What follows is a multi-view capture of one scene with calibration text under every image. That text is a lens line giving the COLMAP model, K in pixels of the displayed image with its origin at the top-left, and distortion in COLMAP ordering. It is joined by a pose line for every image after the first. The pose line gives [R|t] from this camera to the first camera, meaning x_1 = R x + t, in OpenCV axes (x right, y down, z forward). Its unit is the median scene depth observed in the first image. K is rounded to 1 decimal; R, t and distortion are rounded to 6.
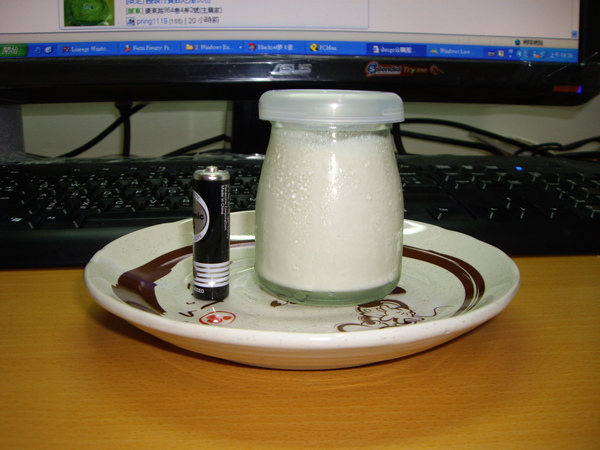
lens RADIAL K [[651.4, 0, 296.9], [0, 651.4, 222.9], [0, 0, 1]] dist [-0.082189, 0.000000]
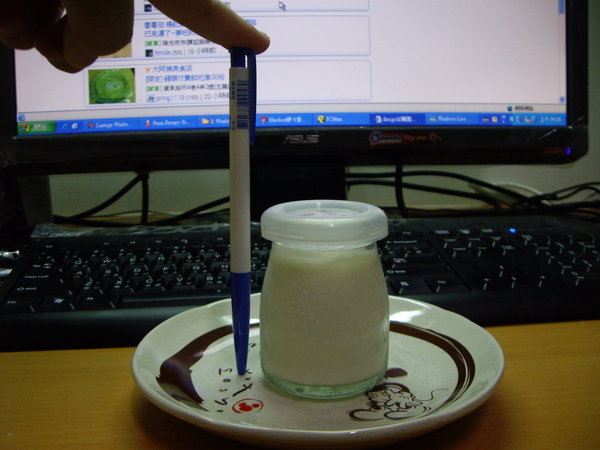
lens RADIAL K [[651.4, 0, 302.7], [0, 651.4, 226.7], [0, 0, 1]] dist [-0.082189, 0.000000]
pose [[0.999818, -0.019046, -0.001010, -0.006449], [0.019007, 0.999369, -0.029990, -0.061564], [0.001581, 0.029965, 0.999550, -0.080088]]
